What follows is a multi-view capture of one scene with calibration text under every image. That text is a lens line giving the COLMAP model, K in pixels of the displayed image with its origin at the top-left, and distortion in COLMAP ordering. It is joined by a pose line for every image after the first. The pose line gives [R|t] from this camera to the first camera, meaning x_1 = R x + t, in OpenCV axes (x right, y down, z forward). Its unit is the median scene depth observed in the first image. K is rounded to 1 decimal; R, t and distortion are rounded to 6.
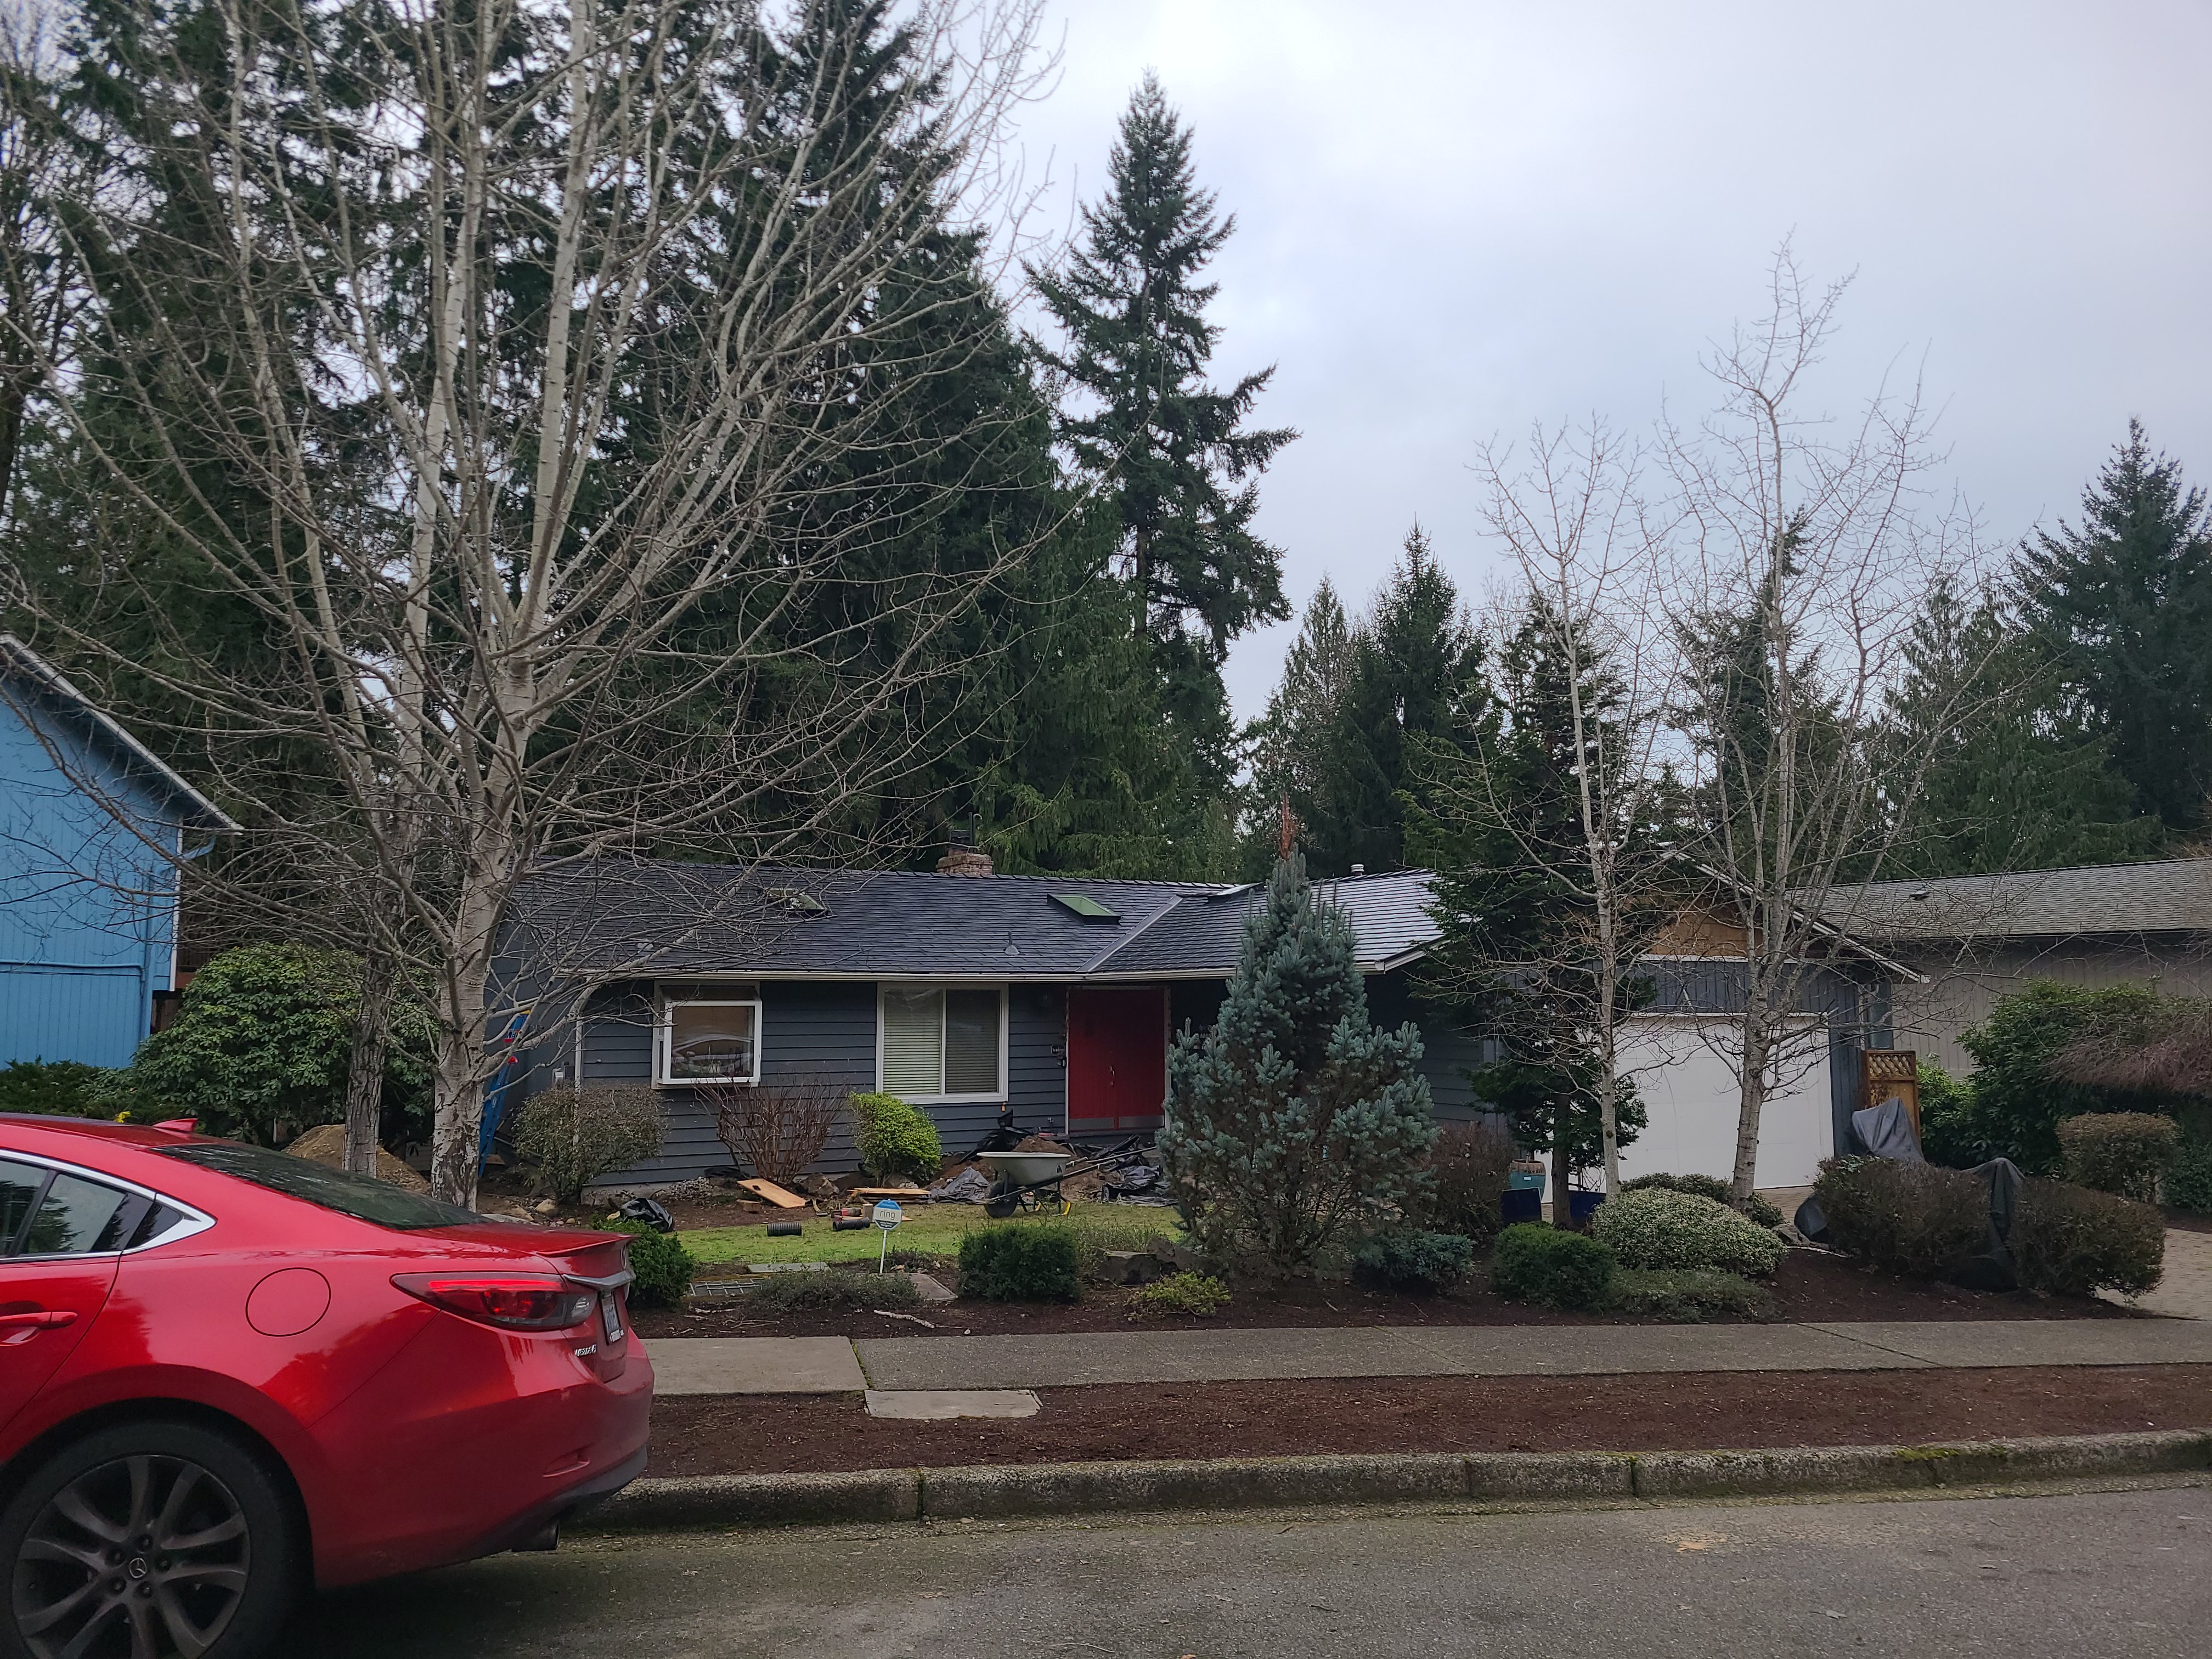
lens RADIAL K [[1652.9, 0, 1103.6], [0, 1652.9, 835.6], [0, 0, 1]] dist [0.042910, -0.004357]
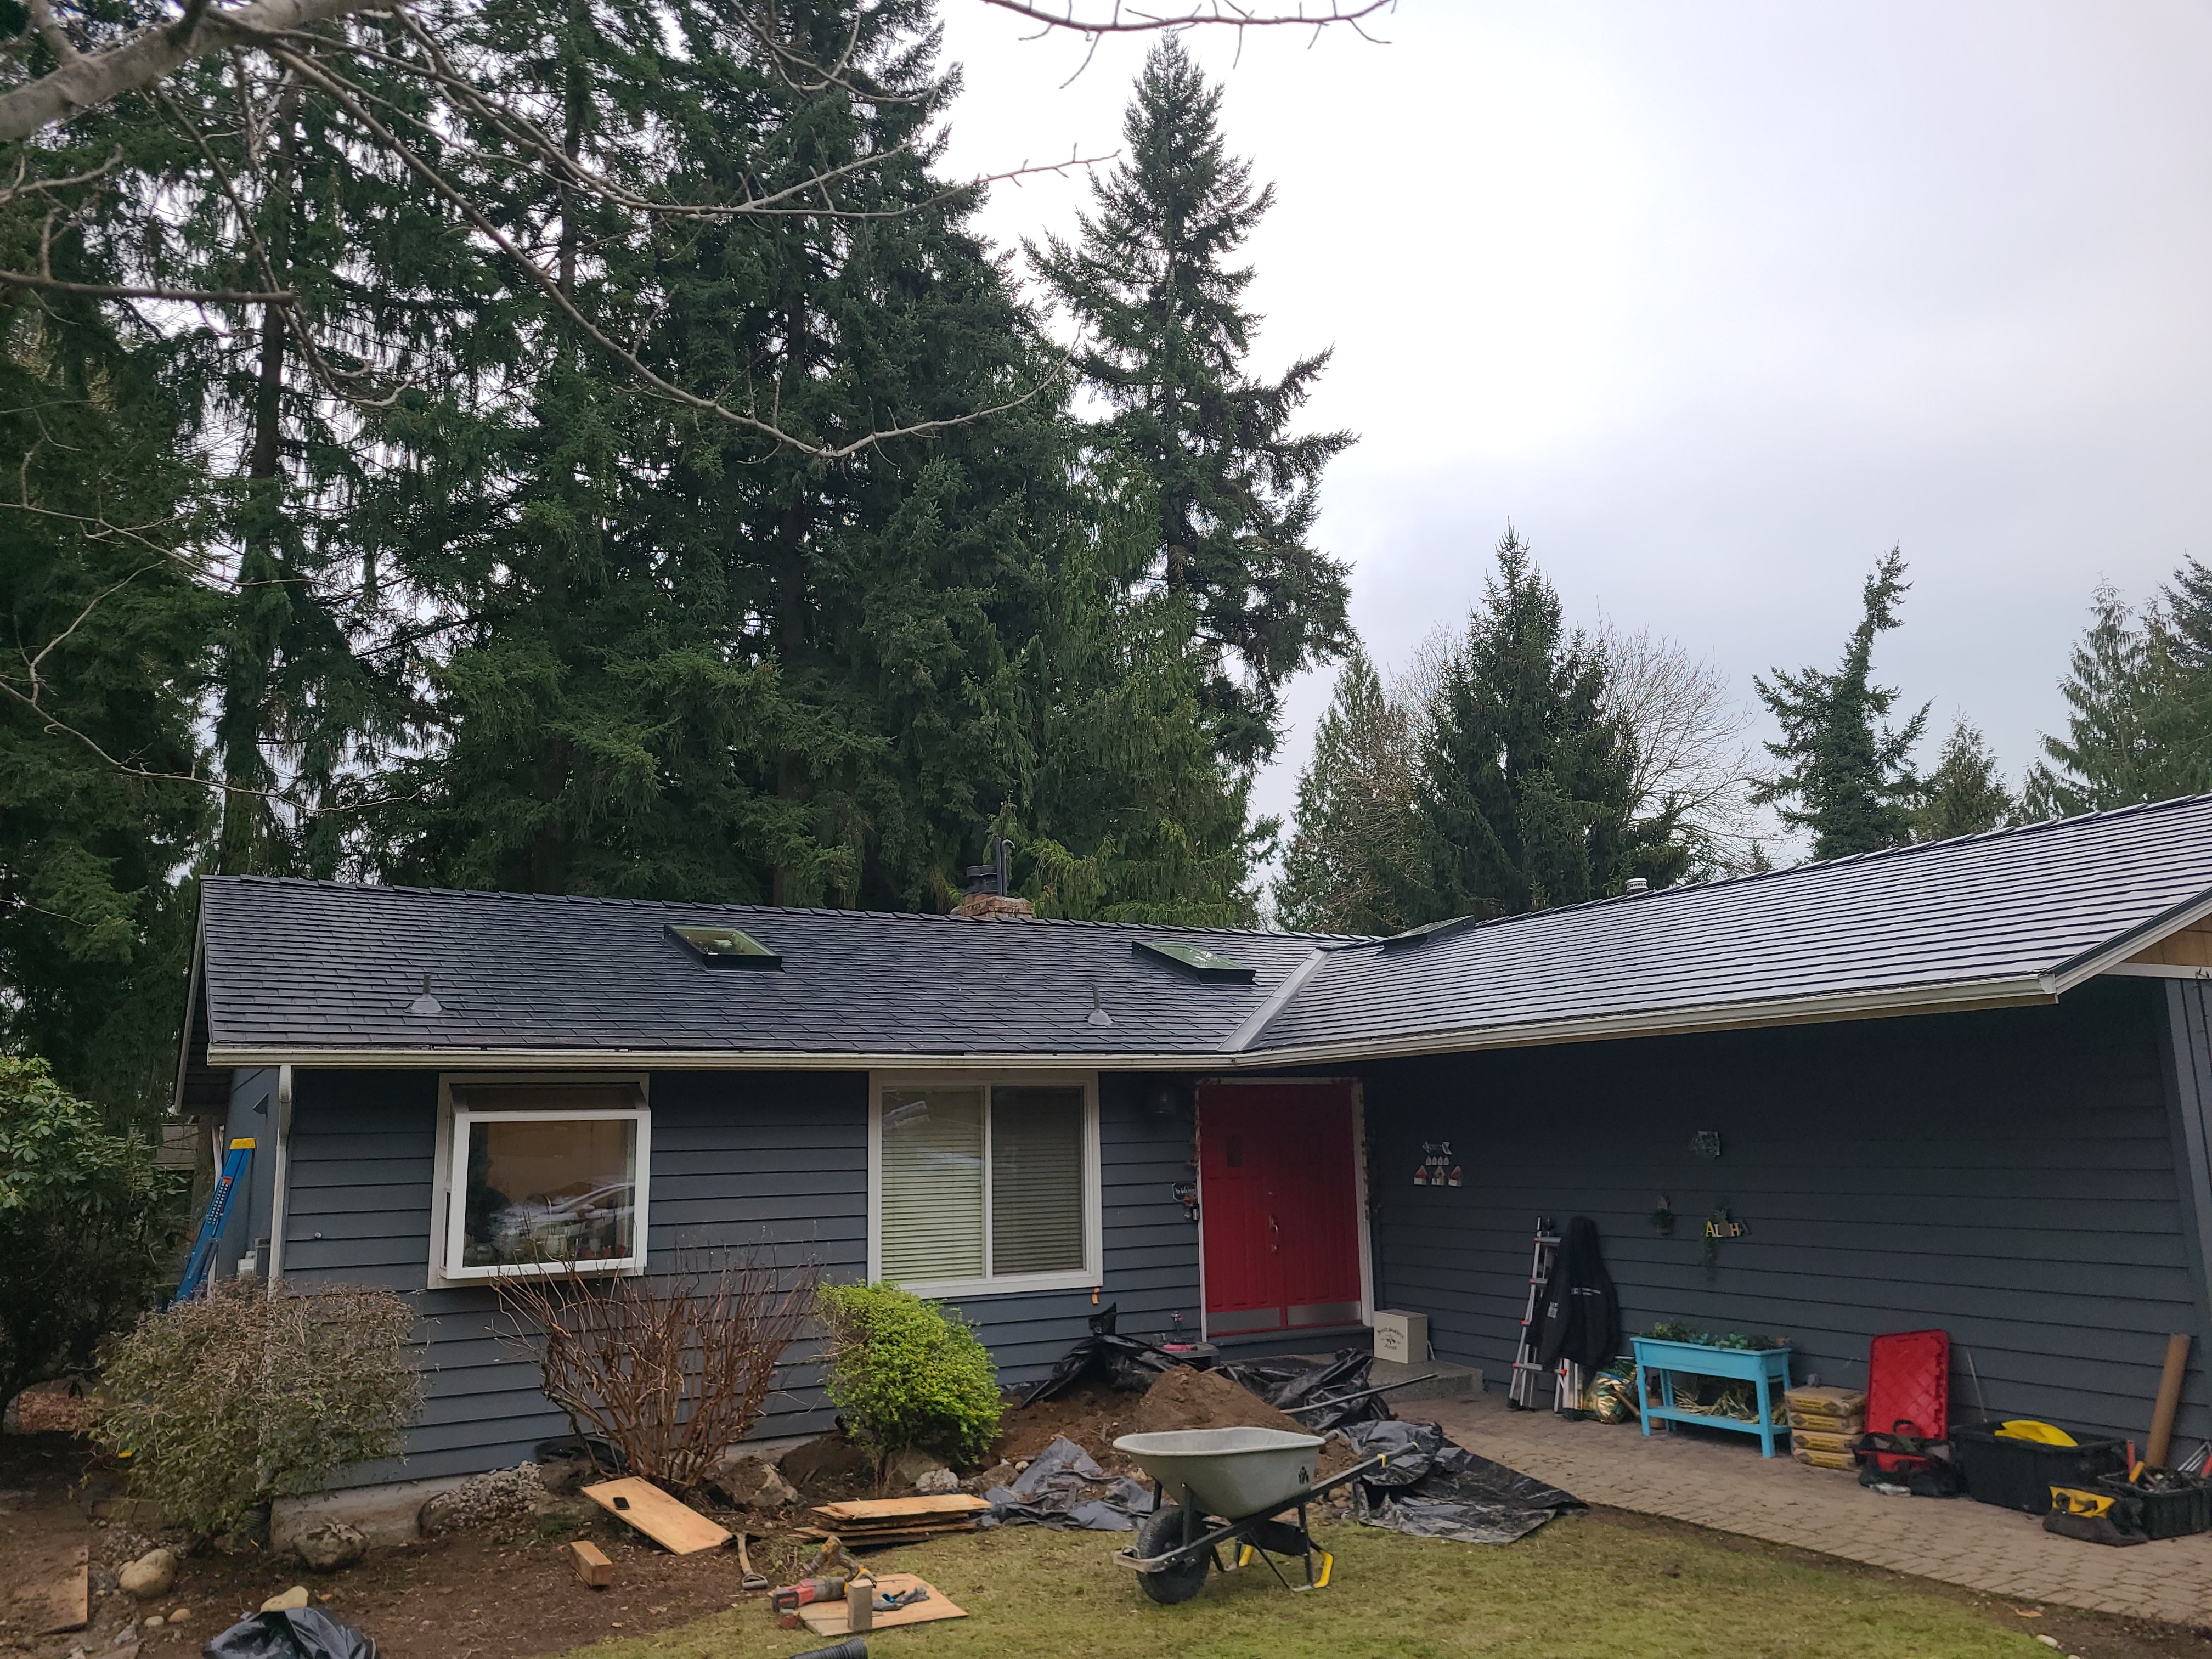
lens RADIAL K [[1652.9, 0, 1103.6], [0, 1652.9, 835.6], [0, 0, 1]] dist [0.042910, -0.004357]
pose [[0.999709, -0.017787, 0.016315, -0.027598], [0.019031, 0.996650, -0.079538, 0.022999], [-0.014845, 0.079825, 0.996698, 0.184863]]
